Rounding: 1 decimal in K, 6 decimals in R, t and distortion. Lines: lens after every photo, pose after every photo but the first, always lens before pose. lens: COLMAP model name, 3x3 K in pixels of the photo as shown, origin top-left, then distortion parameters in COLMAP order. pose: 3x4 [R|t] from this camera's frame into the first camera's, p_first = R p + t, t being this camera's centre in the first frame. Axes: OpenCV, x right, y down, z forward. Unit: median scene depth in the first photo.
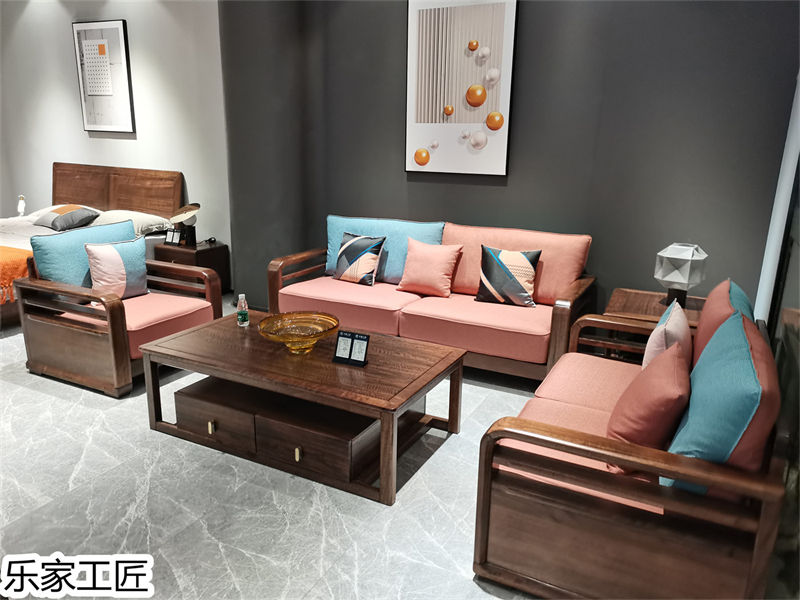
lens RADIAL K [[607.3, 0, 402.1], [0, 607.3, 298.6], [0, 0, 1]] dist [0.022422, 0.001639]
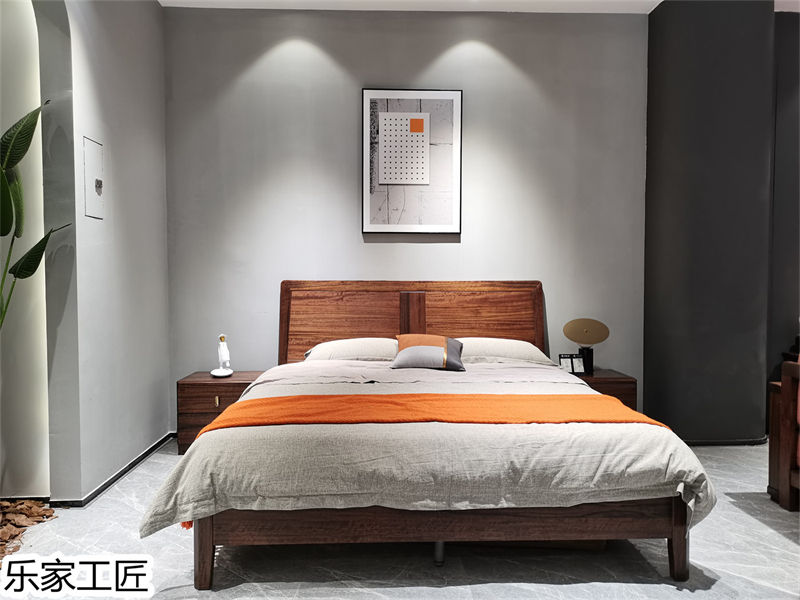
lens RADIAL K [[607.3, 0, 399.6], [0, 607.3, 294.1], [0, 0, 1]] dist [0.022422, 0.001639]
pose [[0.859889, -0.045433, 0.508456, -0.869673], [0.157652, 0.970977, -0.179857, -0.079346], [-0.485528, 0.234817, 0.842095, 0.431822]]
